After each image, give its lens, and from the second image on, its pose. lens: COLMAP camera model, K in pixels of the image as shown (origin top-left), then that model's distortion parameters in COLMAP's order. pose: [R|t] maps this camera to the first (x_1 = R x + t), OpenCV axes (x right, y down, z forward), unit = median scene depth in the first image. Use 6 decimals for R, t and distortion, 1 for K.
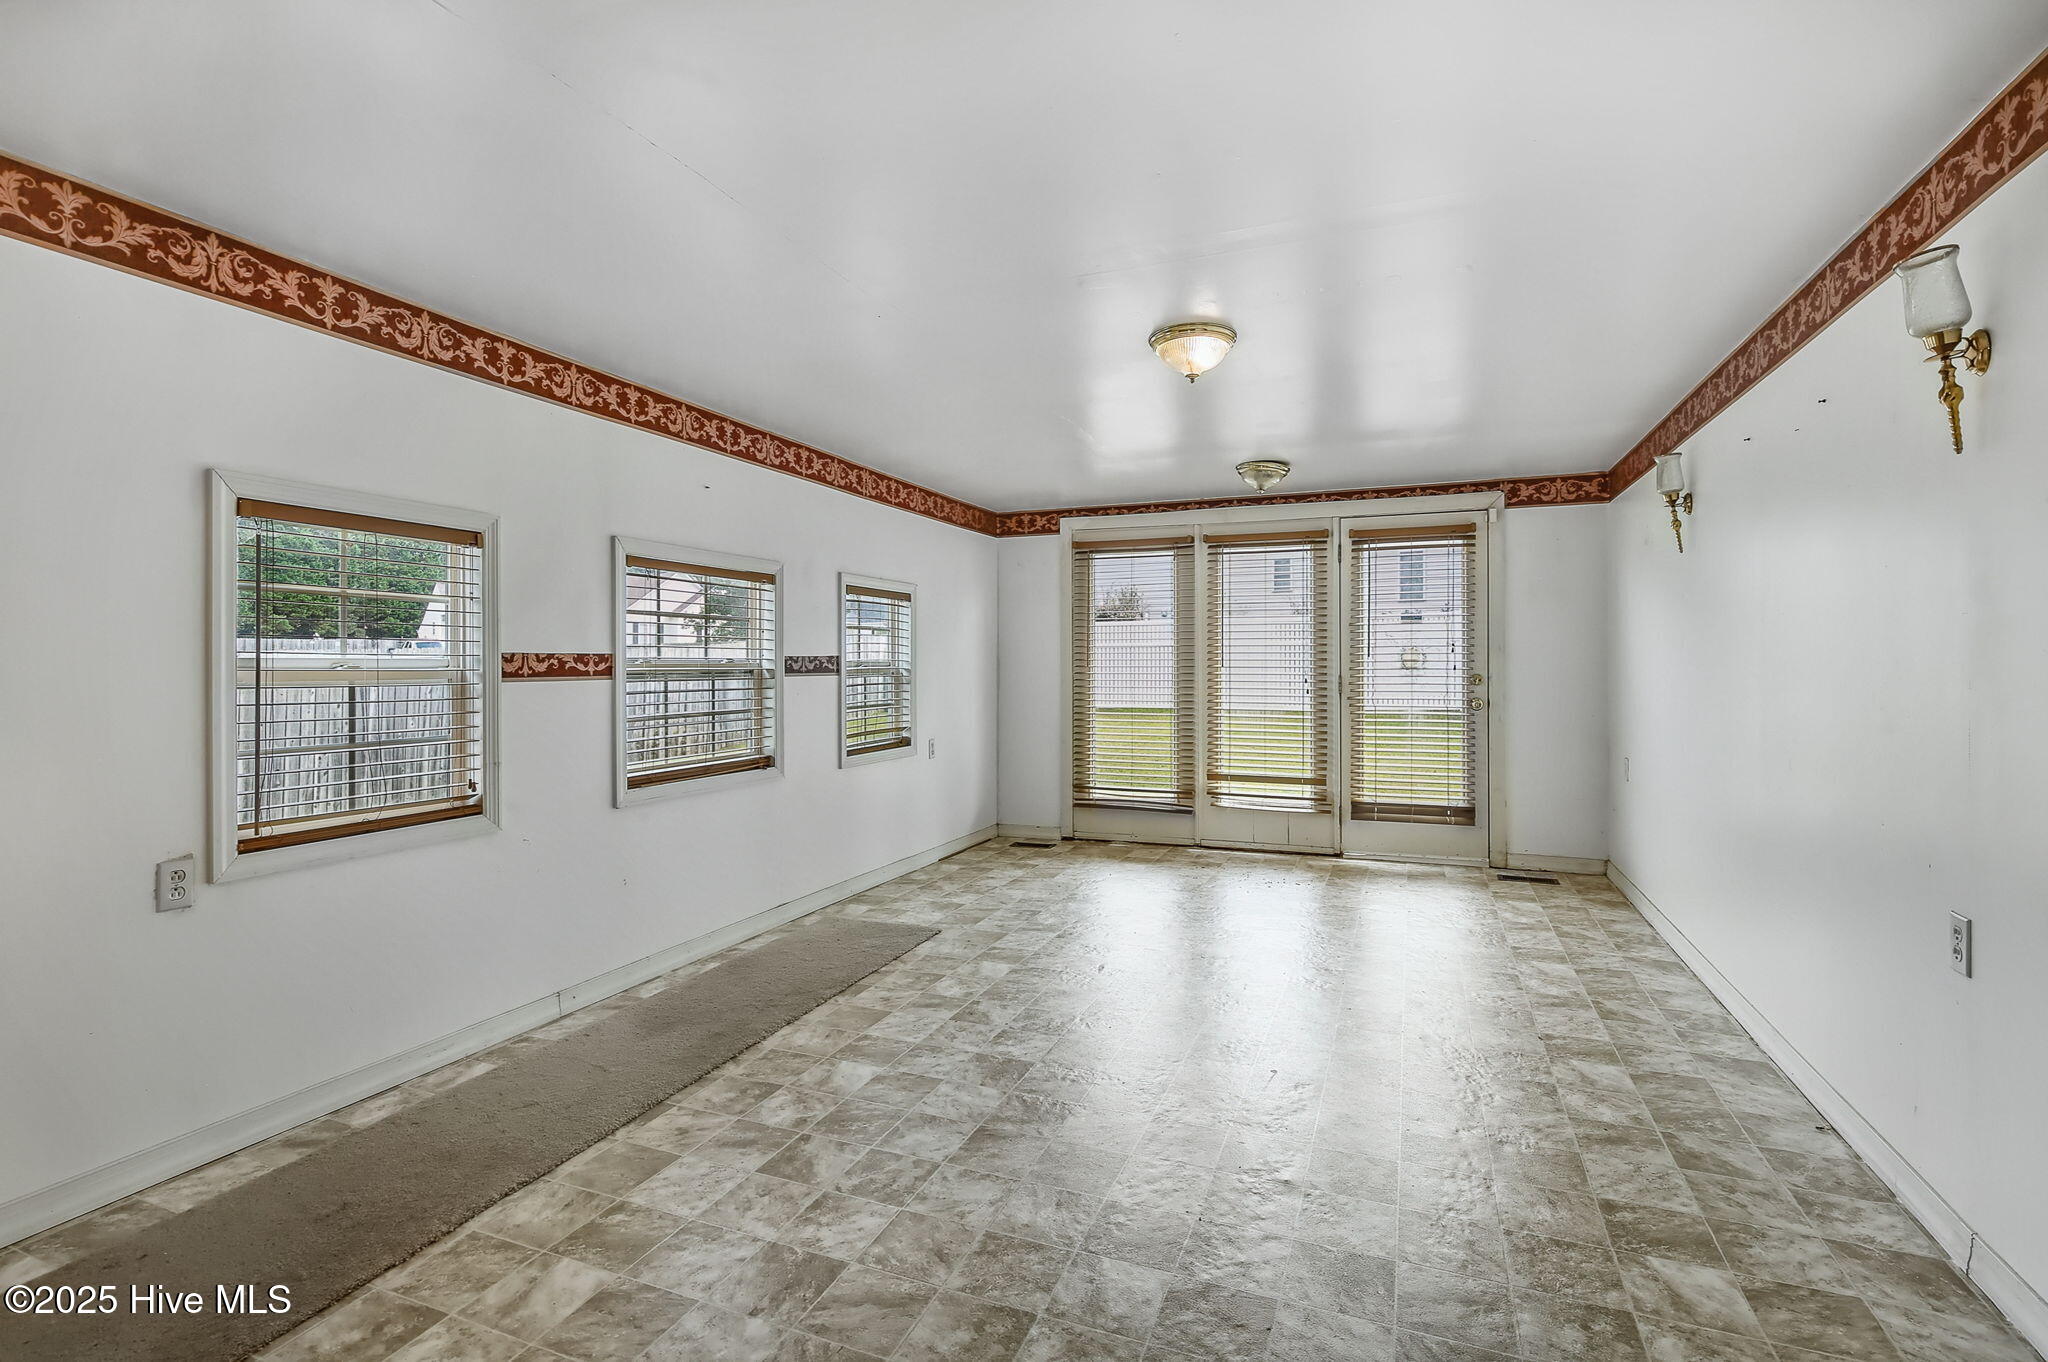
lens RADIAL K [[942.5, 0, 1036.0], [0, 942.5, 664.5], [0, 0, 1]] dist [-0.003661, -0.000282]
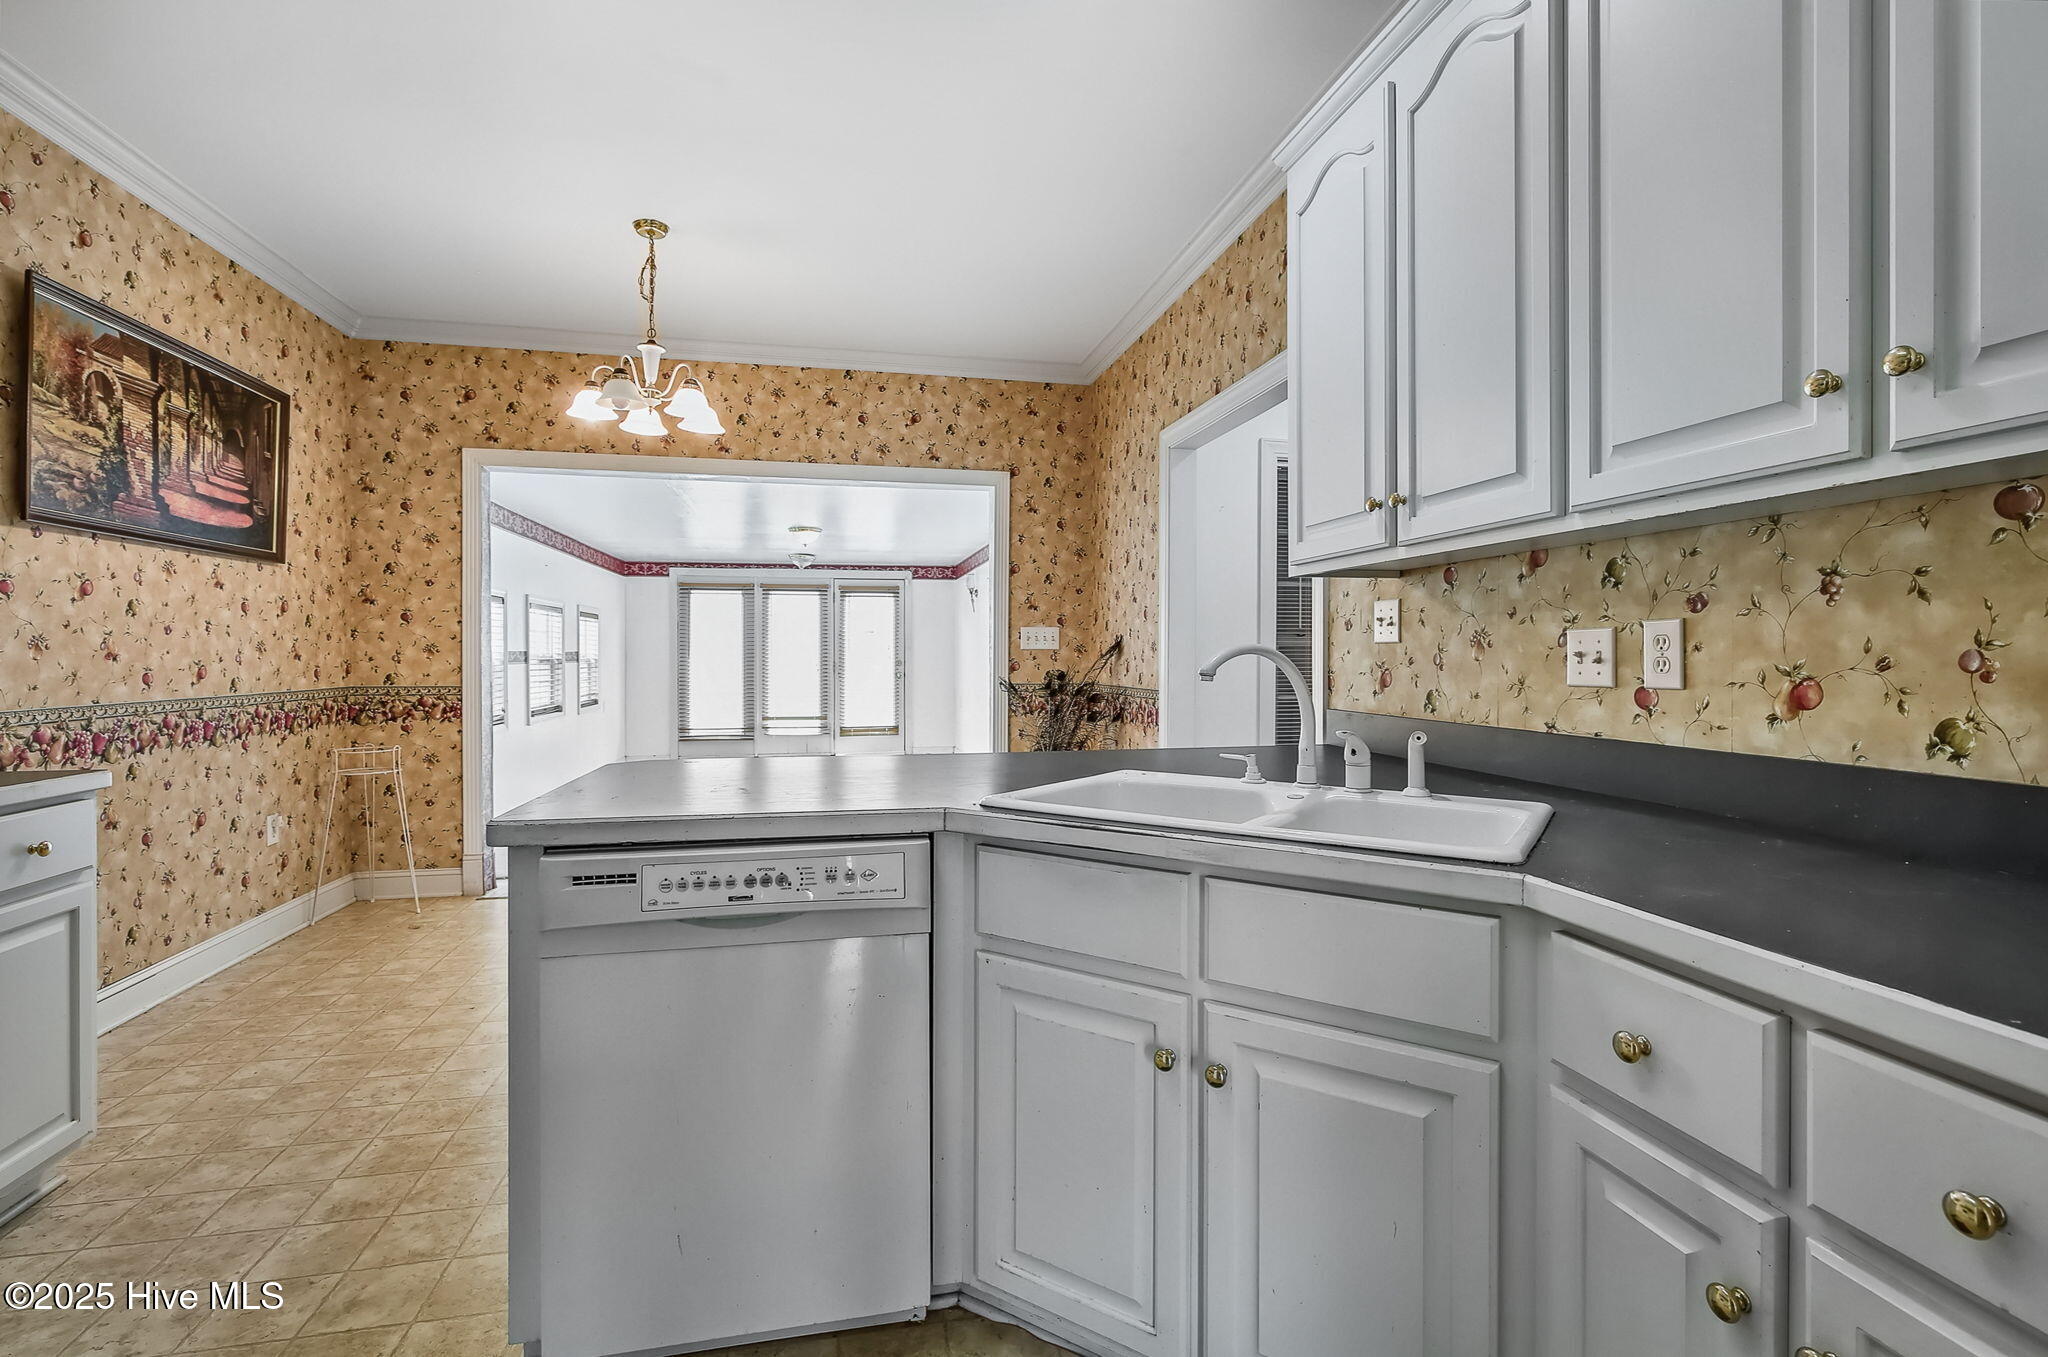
lens RADIAL K [[942.5, 0, 1028.5], [0, 942.5, 660.0], [0, 0, 1]] dist [-0.003661, -0.000282]
pose [[0.835526, -0.004891, 0.549429, -0.376548], [0.001134, 0.999974, 0.007177, -0.004106], [-0.549450, -0.005374, 0.835510, -0.769208]]
